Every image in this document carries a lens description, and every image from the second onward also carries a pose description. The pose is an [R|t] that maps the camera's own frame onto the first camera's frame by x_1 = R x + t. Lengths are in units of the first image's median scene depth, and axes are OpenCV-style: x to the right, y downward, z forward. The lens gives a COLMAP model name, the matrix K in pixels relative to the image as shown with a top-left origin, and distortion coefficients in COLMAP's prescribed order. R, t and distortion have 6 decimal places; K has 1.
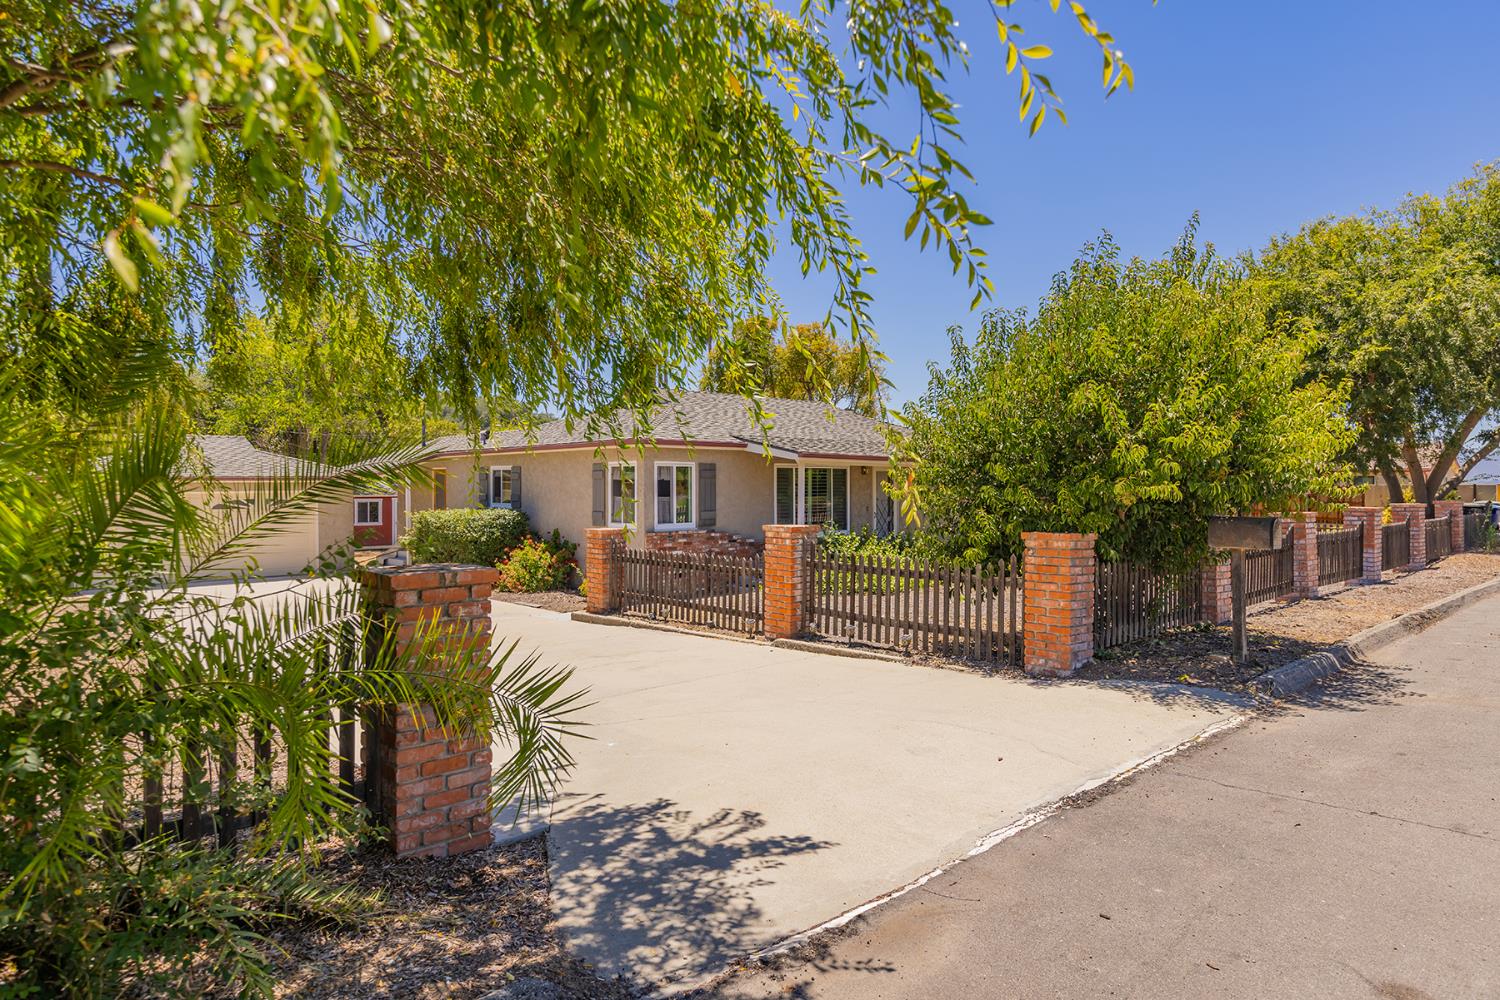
lens RADIAL K [[836.8, 0, 750.0], [0, 836.8, 500.0], [0, 0, 1]] dist [-0.001004, -0.000023]
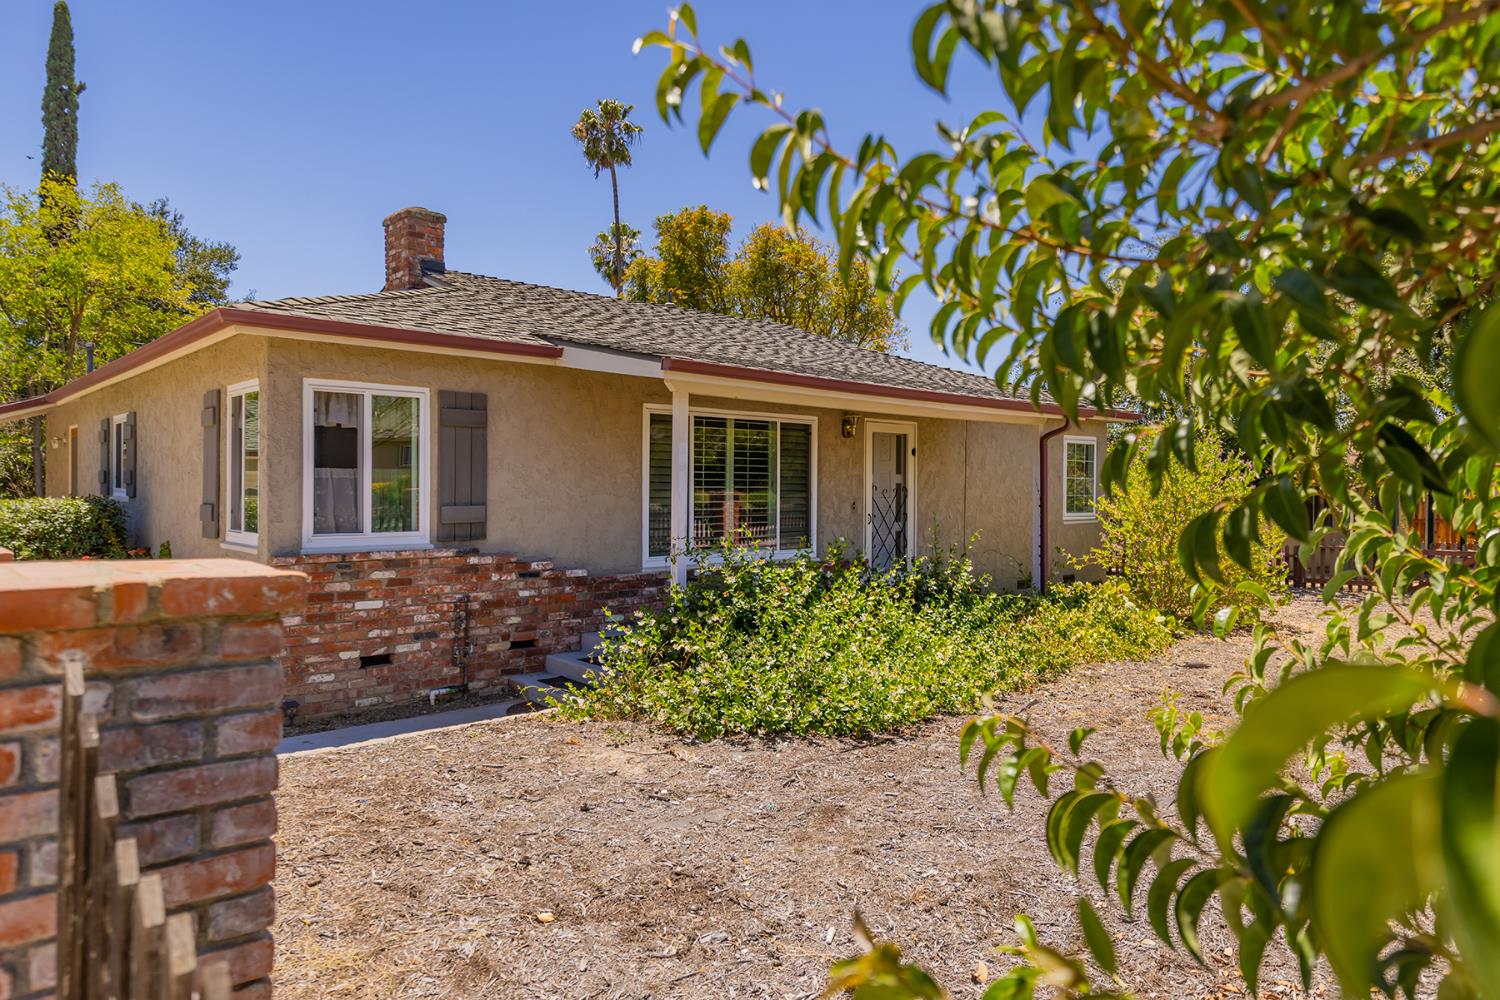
lens RADIAL K [[983.3, 0, 752.6], [0, 983.3, 491.5], [0, 0, 1]] dist [0.021859, 0.000759]
pose [[0.999961, 0.008738, 0.001042, 0.097358], [-0.008723, 0.999873, -0.013374, 0.012116], [-0.001159, 0.013364, 0.999910, 0.510789]]
